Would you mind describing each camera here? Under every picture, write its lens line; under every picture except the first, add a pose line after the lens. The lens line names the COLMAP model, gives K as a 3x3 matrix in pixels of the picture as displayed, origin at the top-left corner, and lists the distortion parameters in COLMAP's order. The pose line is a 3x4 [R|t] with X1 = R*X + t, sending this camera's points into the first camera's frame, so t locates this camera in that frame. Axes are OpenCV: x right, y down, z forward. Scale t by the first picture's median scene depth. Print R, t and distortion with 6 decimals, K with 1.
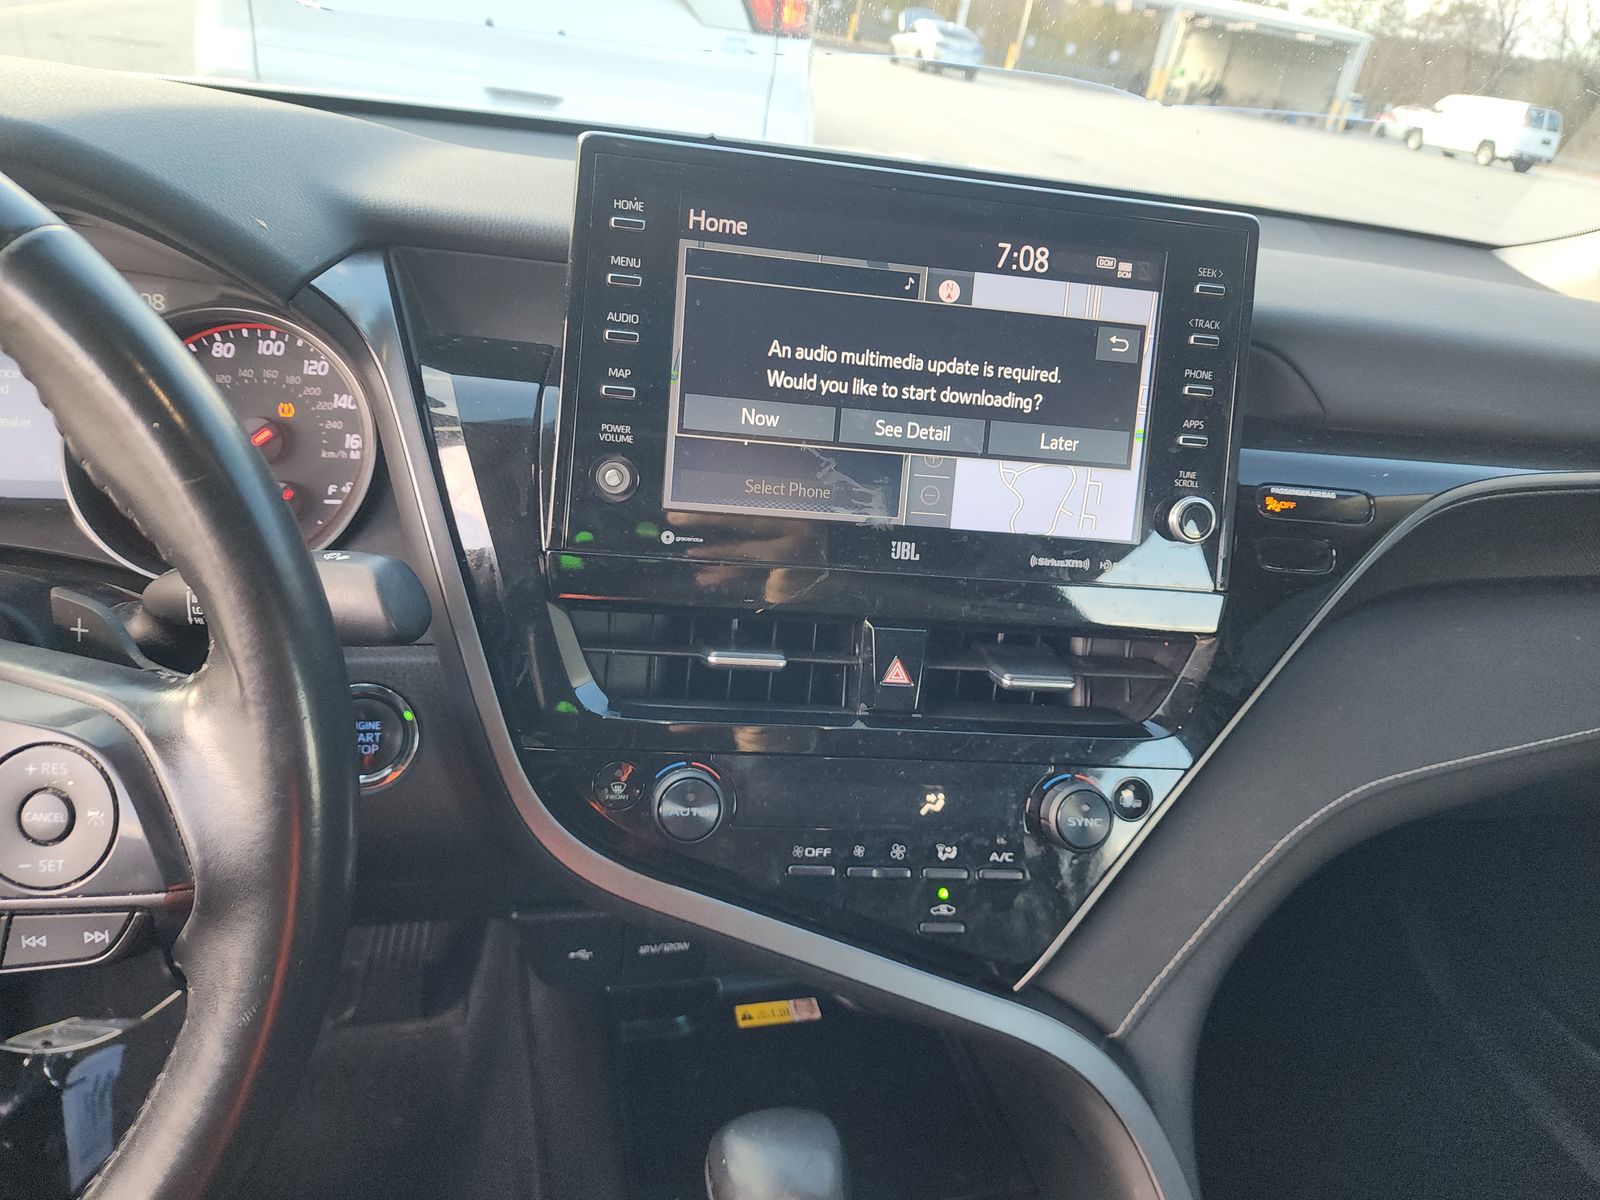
lens RADIAL K [[1114.7, 0, 800.0], [0, 1114.7, 600.0], [0, 0, 1]] dist [0.051075, -0.096281]
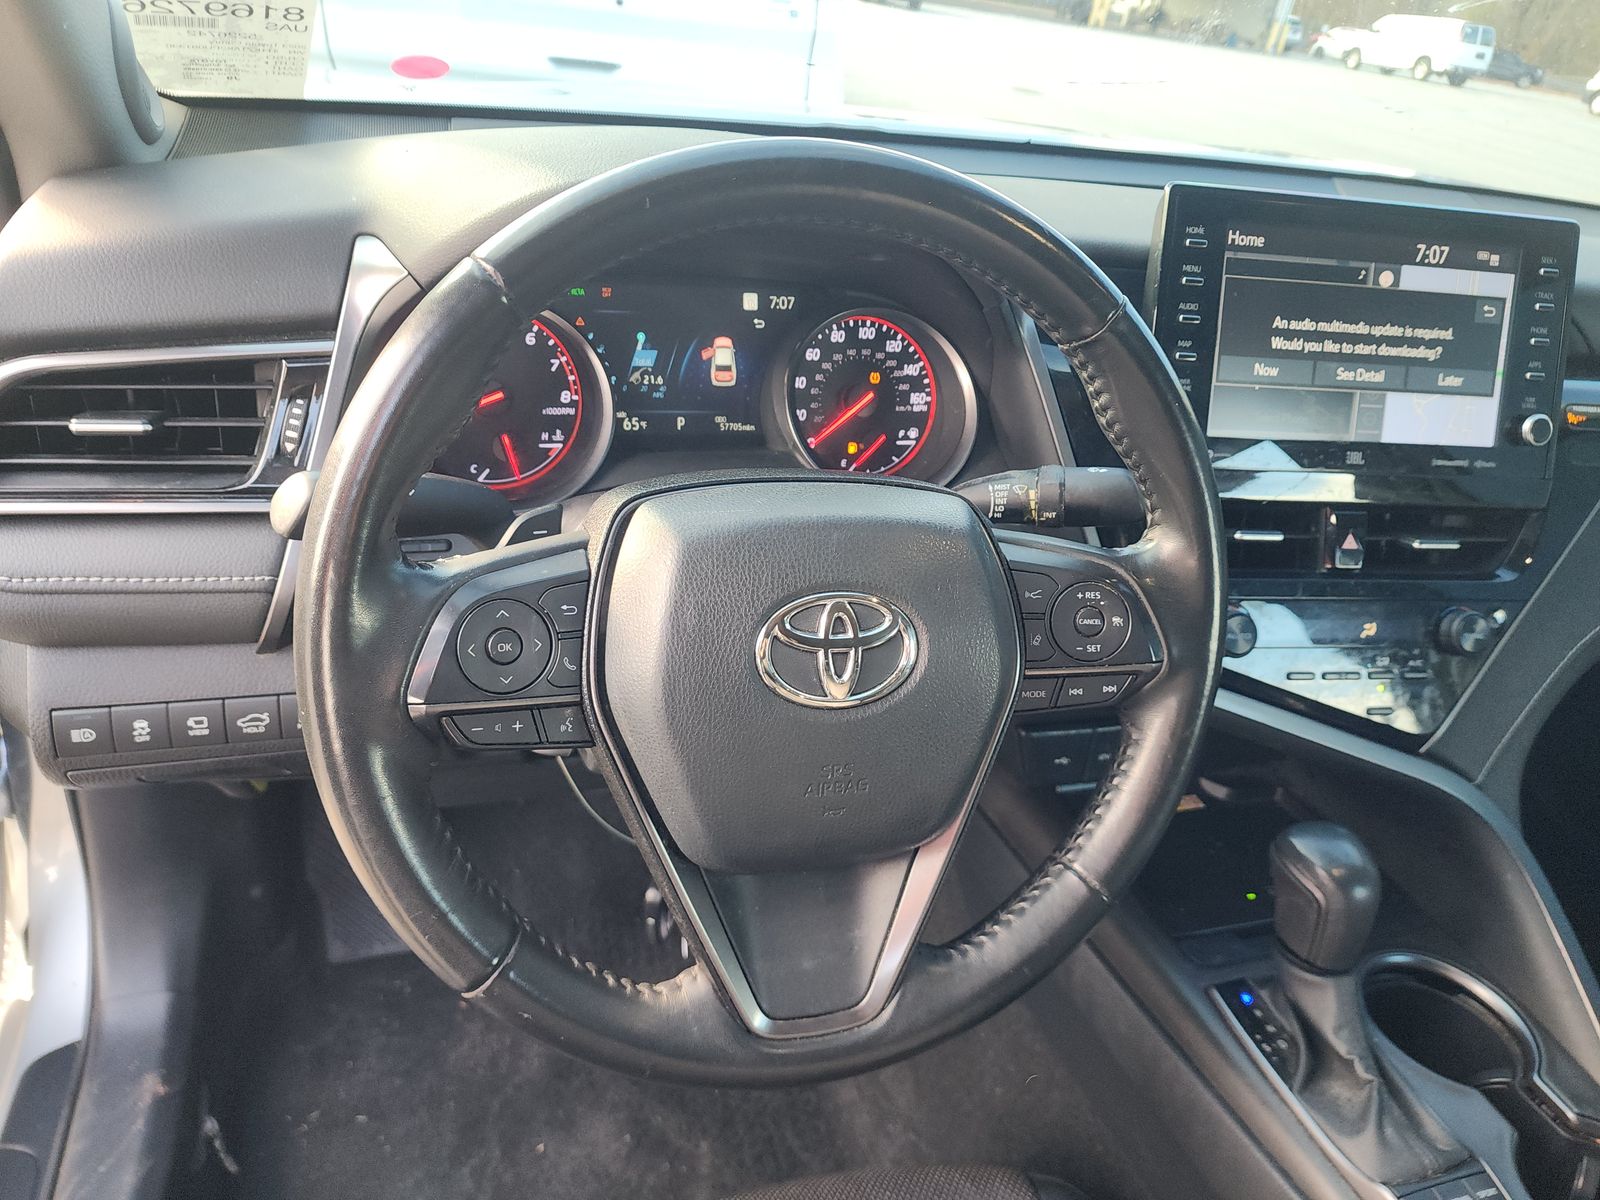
lens RADIAL K [[1089.1, 0, 800.0], [0, 1089.1, 600.0], [0, 0, 1]] dist [0.000899, -0.035683]
pose [[0.998489, -0.047183, 0.028170, -0.675888], [0.045391, 0.997093, 0.061204, 0.021195], [-0.030975, -0.059833, 0.997728, -0.406991]]
